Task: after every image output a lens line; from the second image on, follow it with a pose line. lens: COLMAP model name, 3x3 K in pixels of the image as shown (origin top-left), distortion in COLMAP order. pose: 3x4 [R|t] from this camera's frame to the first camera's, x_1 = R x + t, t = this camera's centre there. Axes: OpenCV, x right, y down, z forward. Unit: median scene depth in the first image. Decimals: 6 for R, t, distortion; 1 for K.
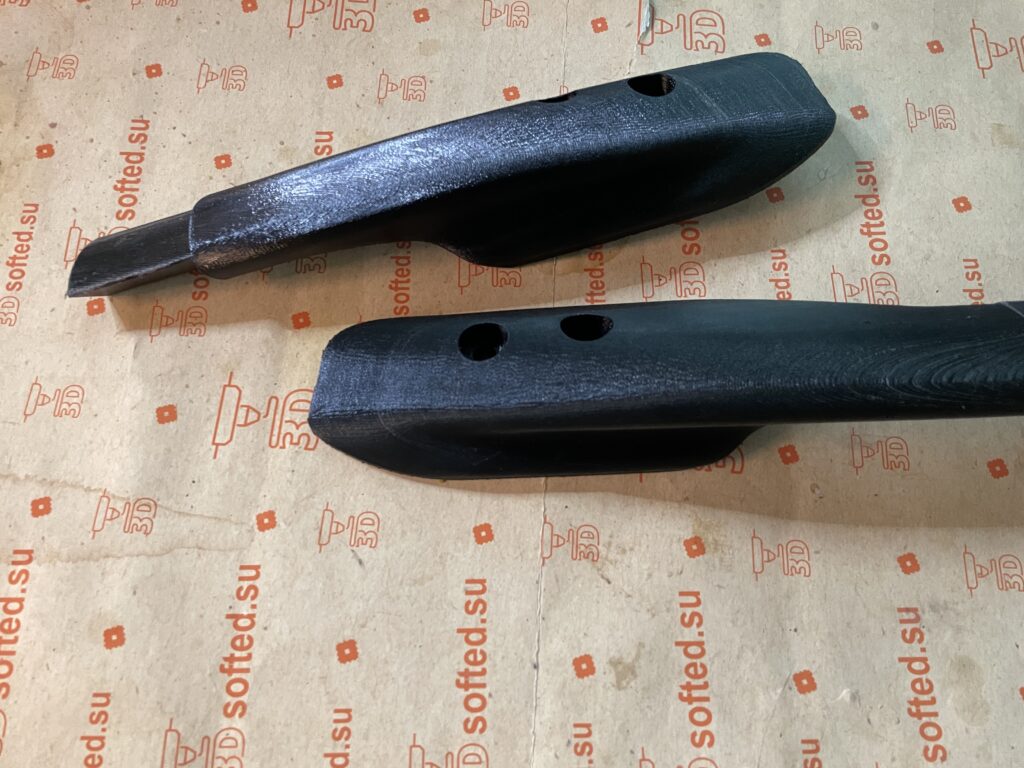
lens RADIAL K [[849.7, 0, 454.3], [0, 849.7, 359.0], [0, 0, 1]] dist [0.109868, -0.142560]
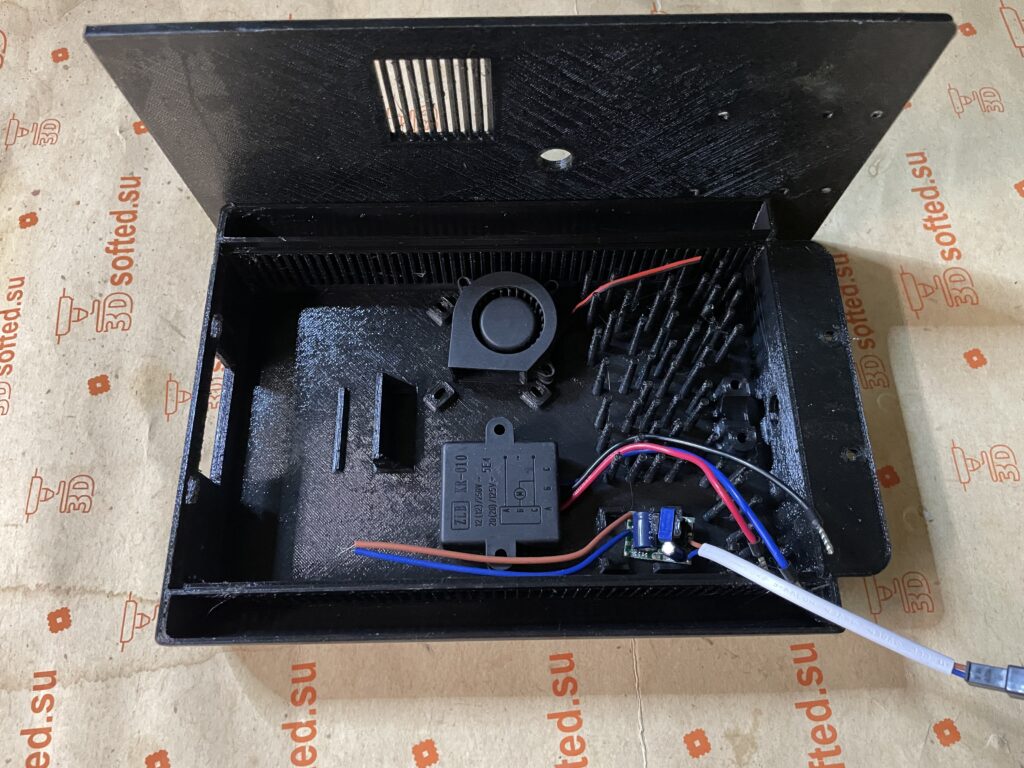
lens RADIAL K [[698.9, 0, 483.8], [0, 698.9, 395.5], [0, 0, 1]] dist [0.057740, -0.054618]
pose [[0.990856, -0.124265, -0.052562, 0.021770], [0.117233, 0.985763, -0.120530, 0.088967], [0.066791, 0.113266, 0.991317, 0.300585]]
